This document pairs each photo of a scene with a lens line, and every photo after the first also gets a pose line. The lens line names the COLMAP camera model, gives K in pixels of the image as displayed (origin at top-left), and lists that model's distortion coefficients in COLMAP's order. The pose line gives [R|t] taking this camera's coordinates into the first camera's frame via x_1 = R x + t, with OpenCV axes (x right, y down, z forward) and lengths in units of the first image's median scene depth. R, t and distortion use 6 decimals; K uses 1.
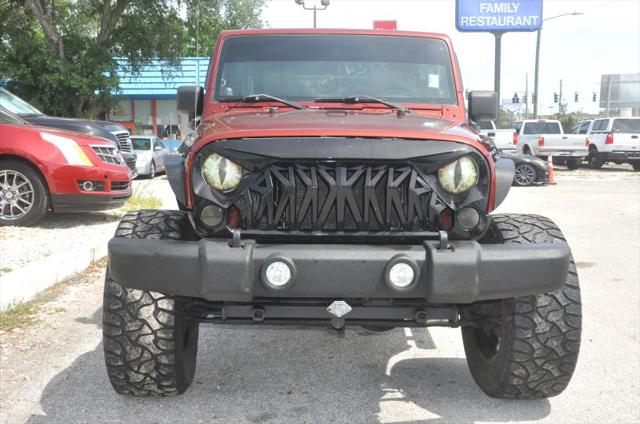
lens RADIAL K [[709.0, 0, 320.0], [0, 709.0, 212.0], [0, 0, 1]] dist [0.076815, 0.001500]
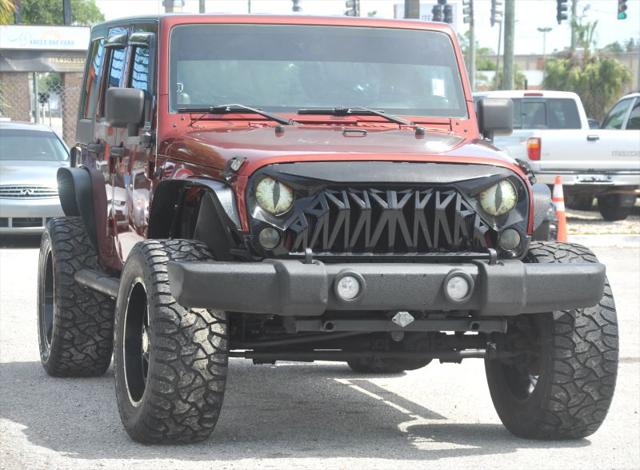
lens RADIAL K [[2642.1, 0, 320.0], [0, 2642.1, 235.0], [0, 0, 1]] dist [1.539503, 1.072241]
pose [[0.974028, -0.005619, 0.226360, -0.913709], [0.019430, 0.998079, -0.058832, 0.219150], [-0.225595, 0.061702, 0.972265, -2.636912]]
